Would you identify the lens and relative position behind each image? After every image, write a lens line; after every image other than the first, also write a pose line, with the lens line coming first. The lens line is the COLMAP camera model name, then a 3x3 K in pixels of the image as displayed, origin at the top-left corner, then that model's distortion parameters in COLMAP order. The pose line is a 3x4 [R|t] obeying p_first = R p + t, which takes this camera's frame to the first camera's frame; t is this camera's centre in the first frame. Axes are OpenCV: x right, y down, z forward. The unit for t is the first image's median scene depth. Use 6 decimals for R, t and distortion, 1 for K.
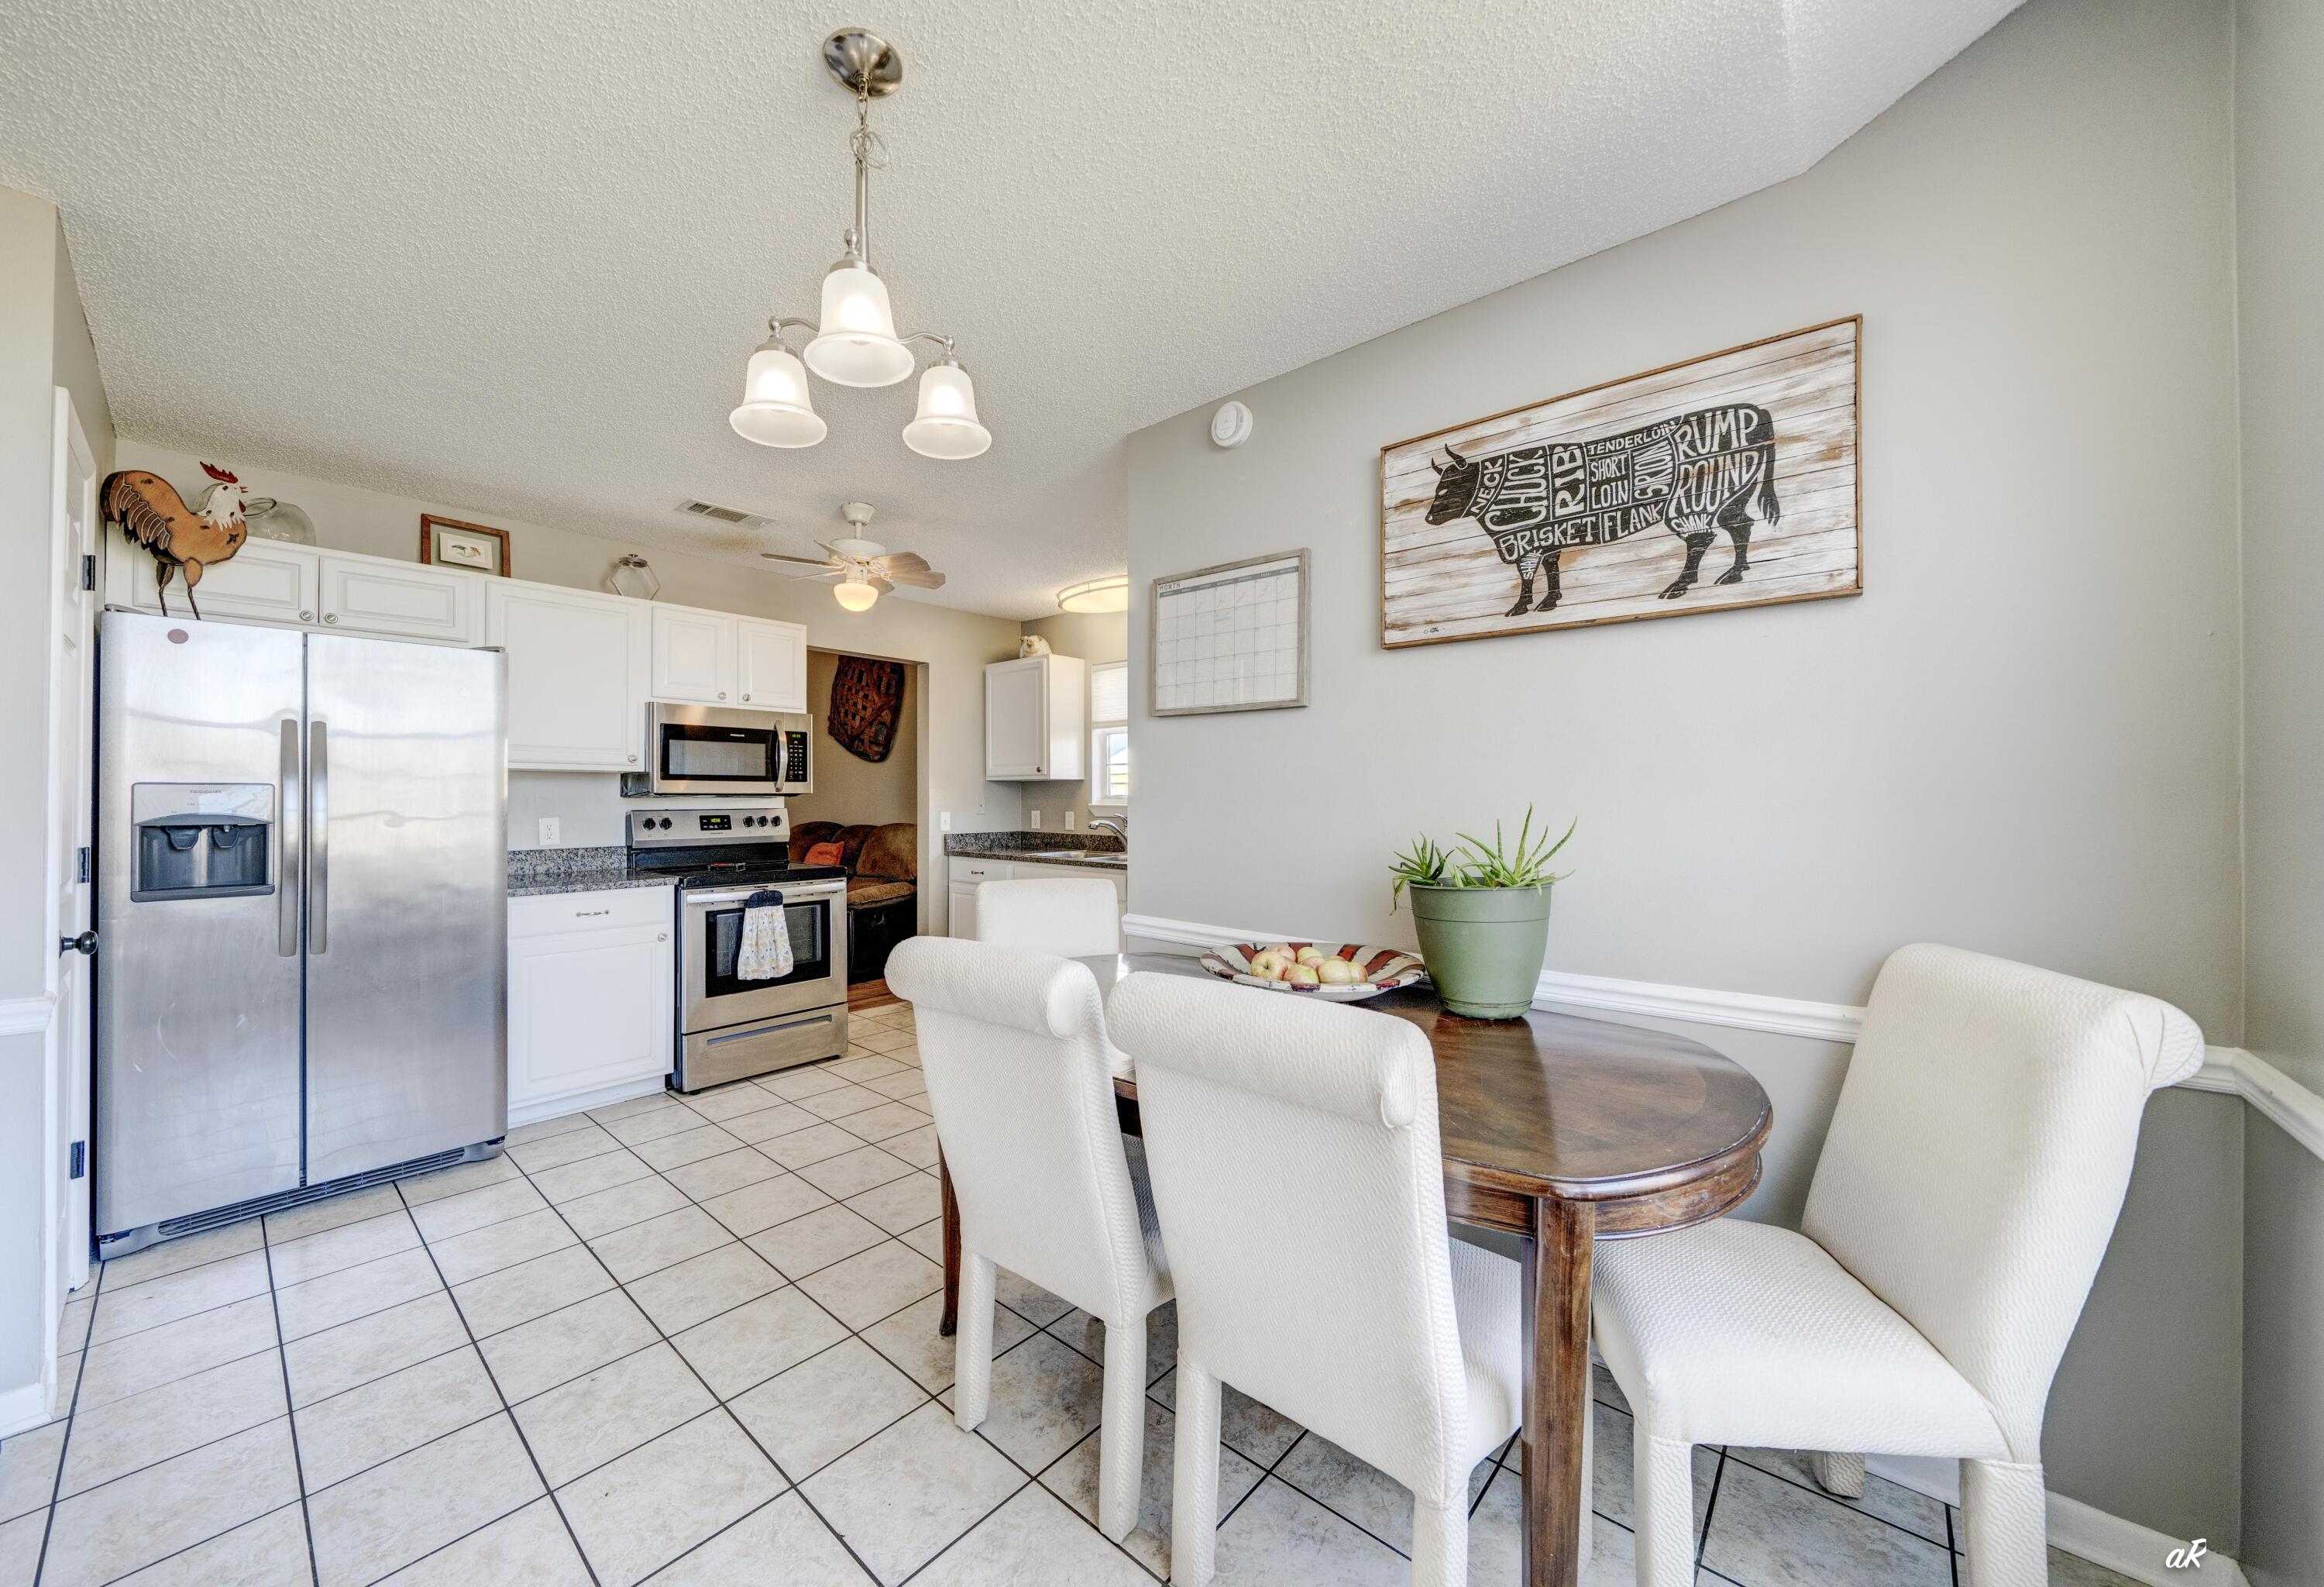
lens RADIAL K [[824.1, 0, 1162.0], [0, 824.1, 793.5], [0, 0, 1]] dist [-0.002676, -0.000172]
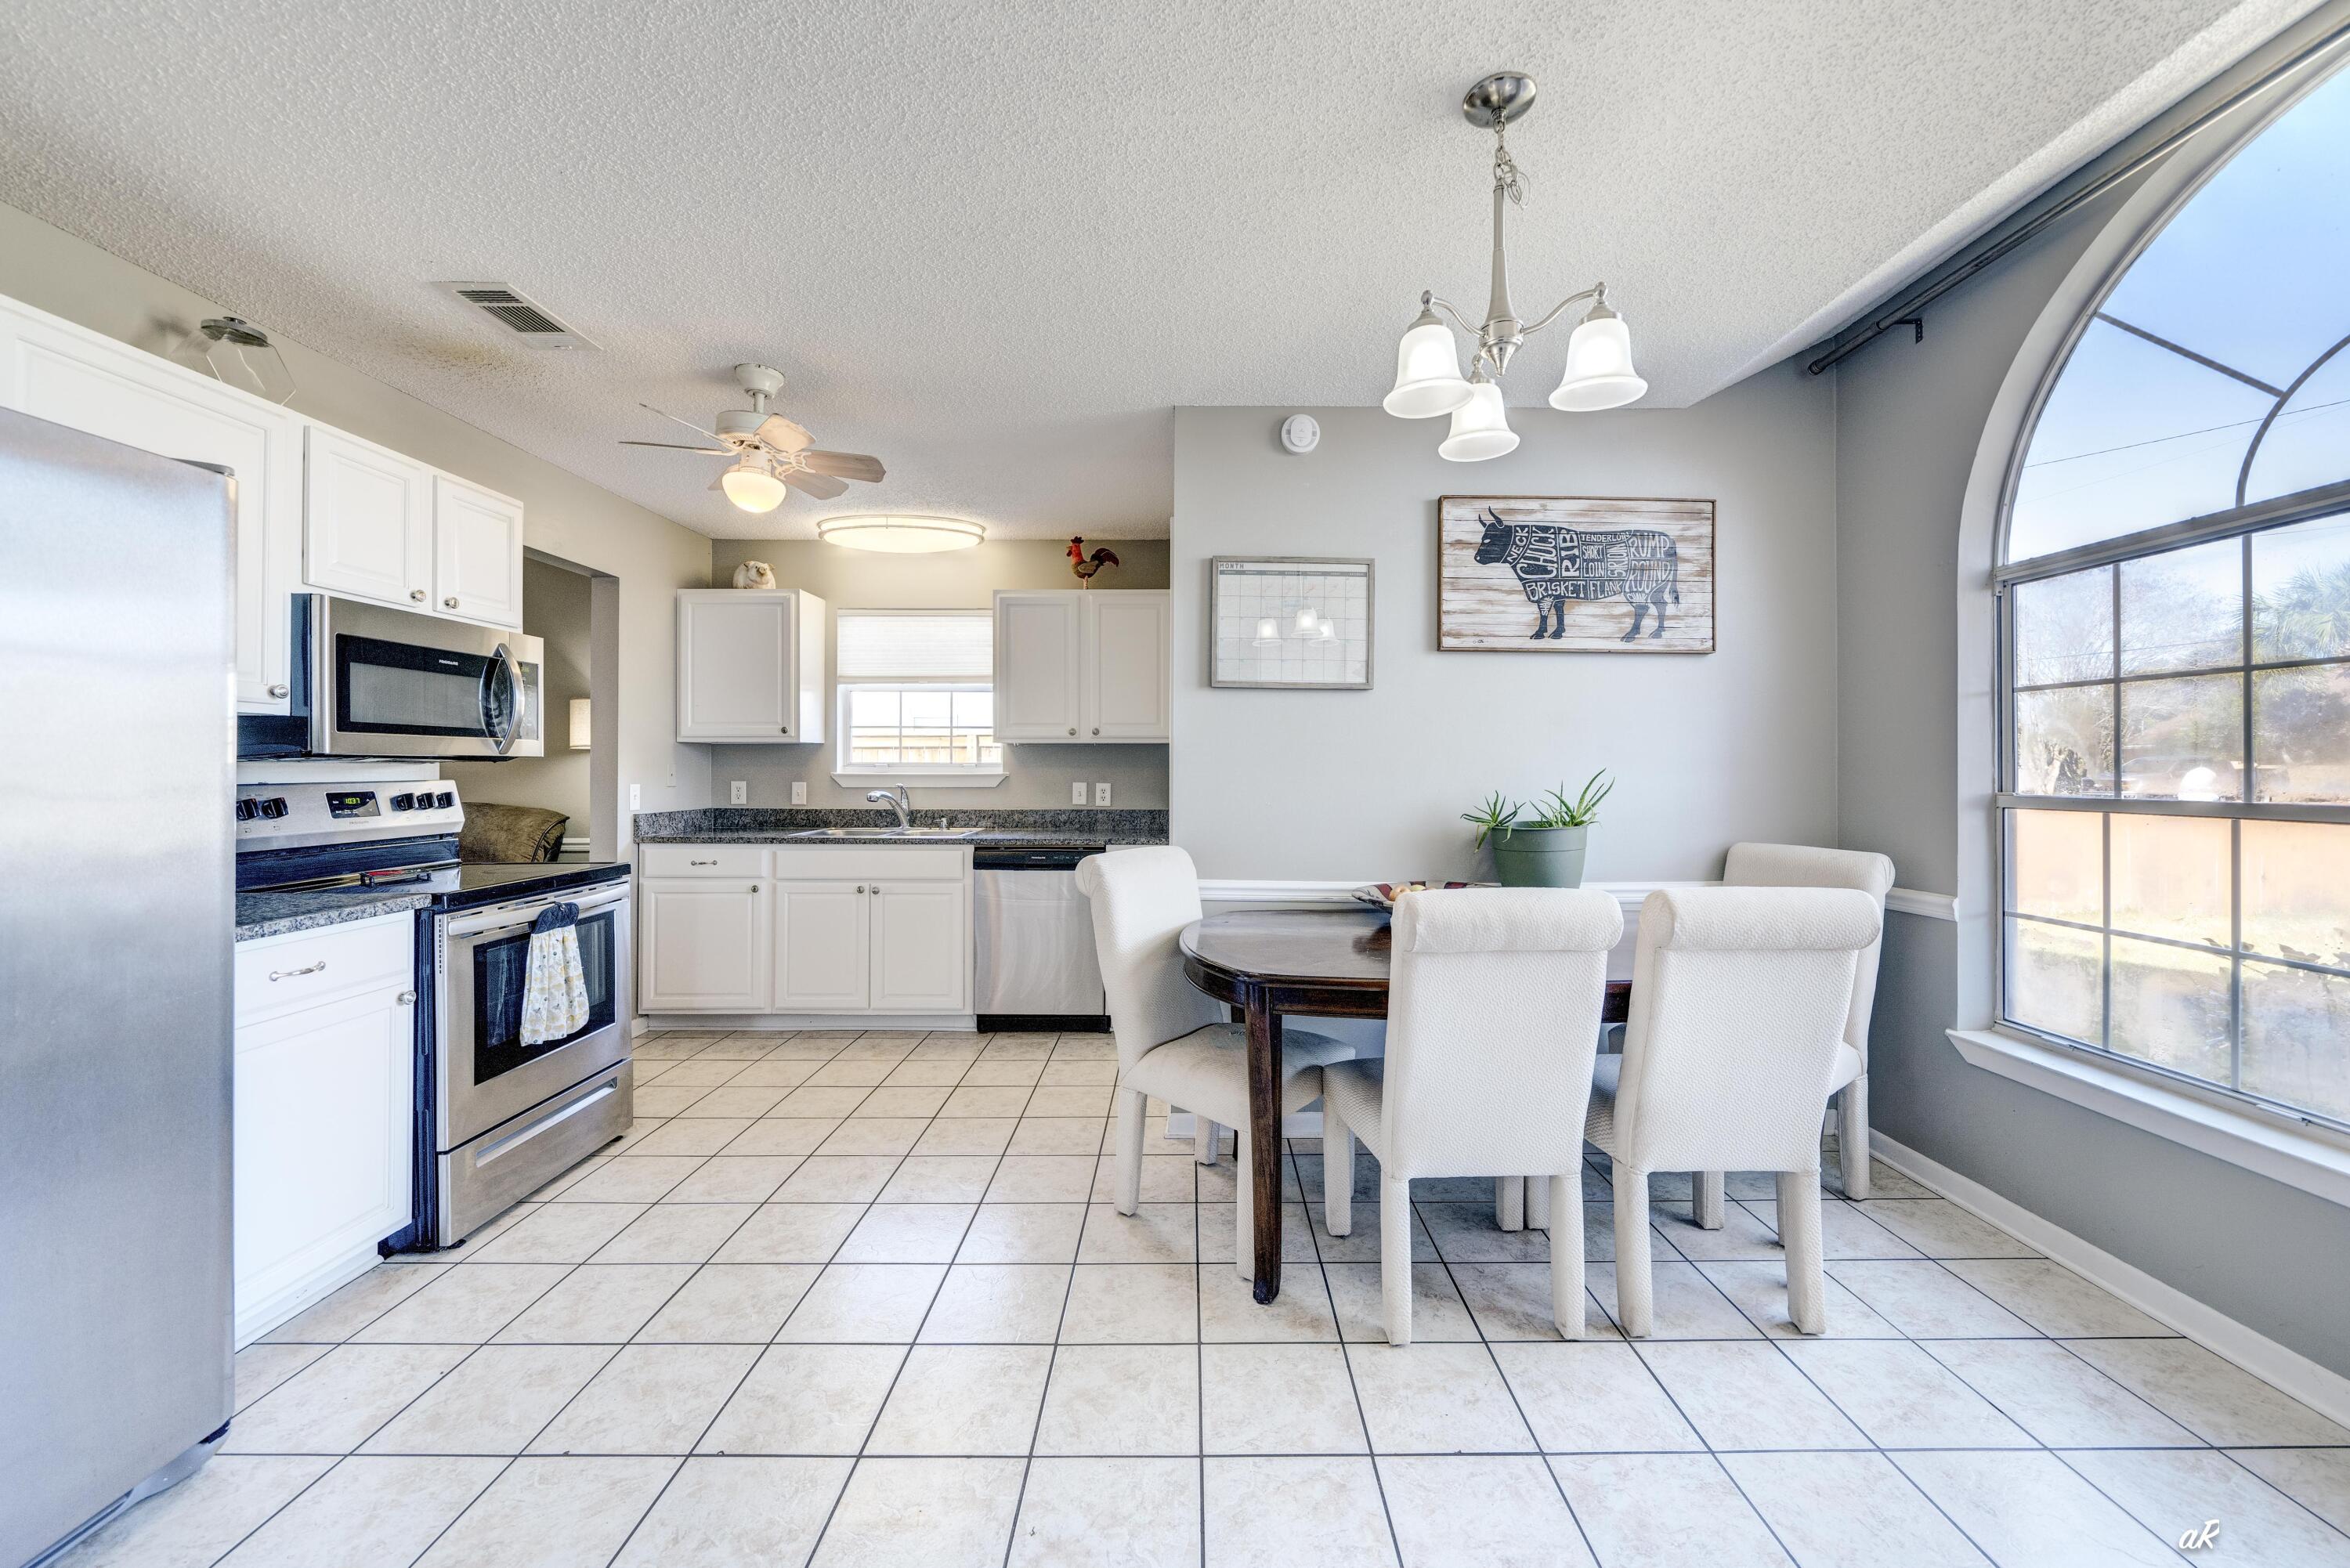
lens RADIAL K [[838.4, 0, 1185.7], [0, 838.4, 765.6], [0, 0, 1]] dist [0.001653, 0.000078]
pose [[0.750044, 0.003294, 0.661380, -0.889644], [-0.005456, 0.999984, 0.001207, 0.006257], [-0.661366, -0.004513, 0.750050, 0.269444]]
